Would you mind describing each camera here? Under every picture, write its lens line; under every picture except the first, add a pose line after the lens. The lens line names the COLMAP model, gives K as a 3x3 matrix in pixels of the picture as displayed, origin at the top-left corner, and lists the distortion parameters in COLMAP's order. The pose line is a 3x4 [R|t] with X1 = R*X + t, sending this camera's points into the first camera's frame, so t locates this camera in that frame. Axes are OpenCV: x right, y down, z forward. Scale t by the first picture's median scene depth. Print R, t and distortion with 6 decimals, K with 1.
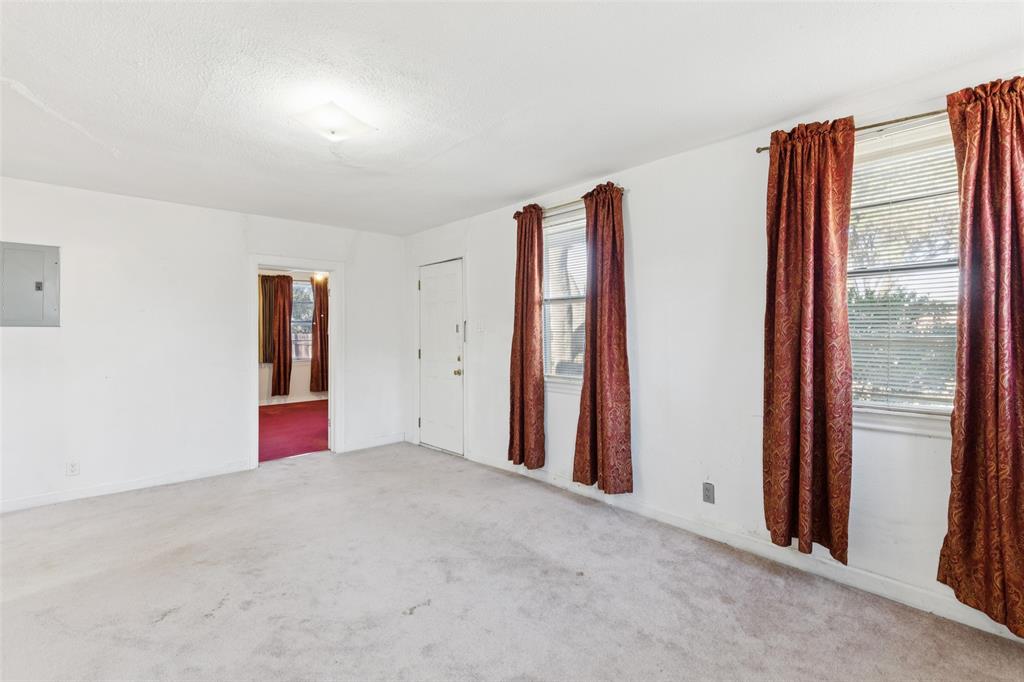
lens RADIAL K [[472.7, 0, 509.1], [0, 472.7, 339.7], [0, 0, 1]] dist [0.012960, -0.000620]
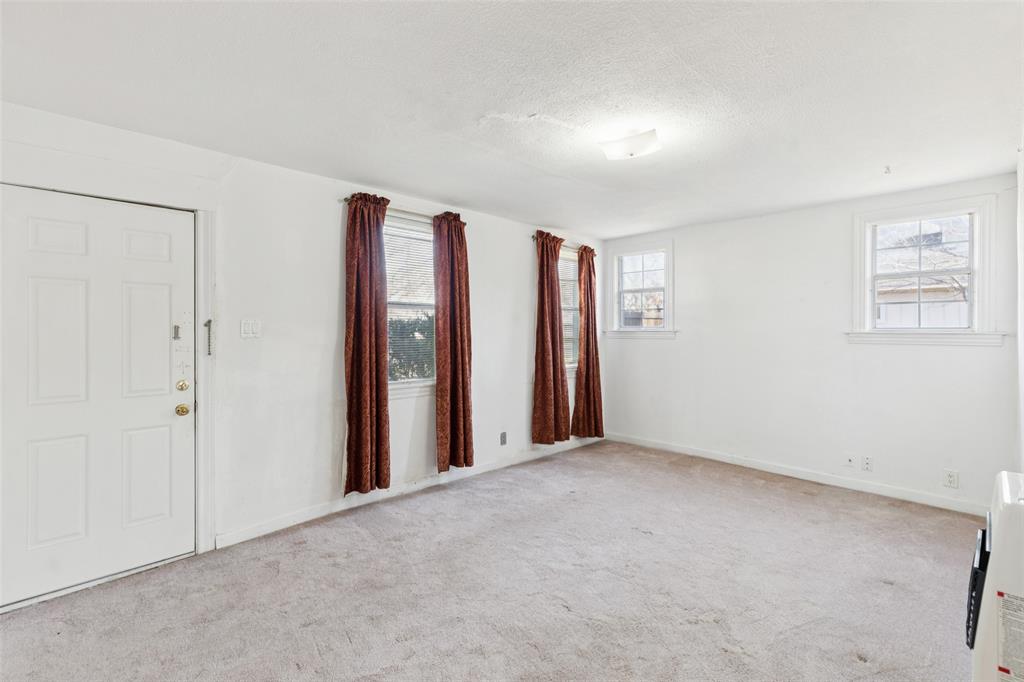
lens RADIAL K [[472.7, 0, 514.1], [0, 472.7, 337.7], [0, 0, 1]] dist [0.012960, -0.000620]
pose [[-0.045428, -0.003833, 0.998960, -1.013339], [0.025185, 0.999670, 0.004981, -0.014888], [-0.998650, 0.025385, -0.045317, 0.915359]]
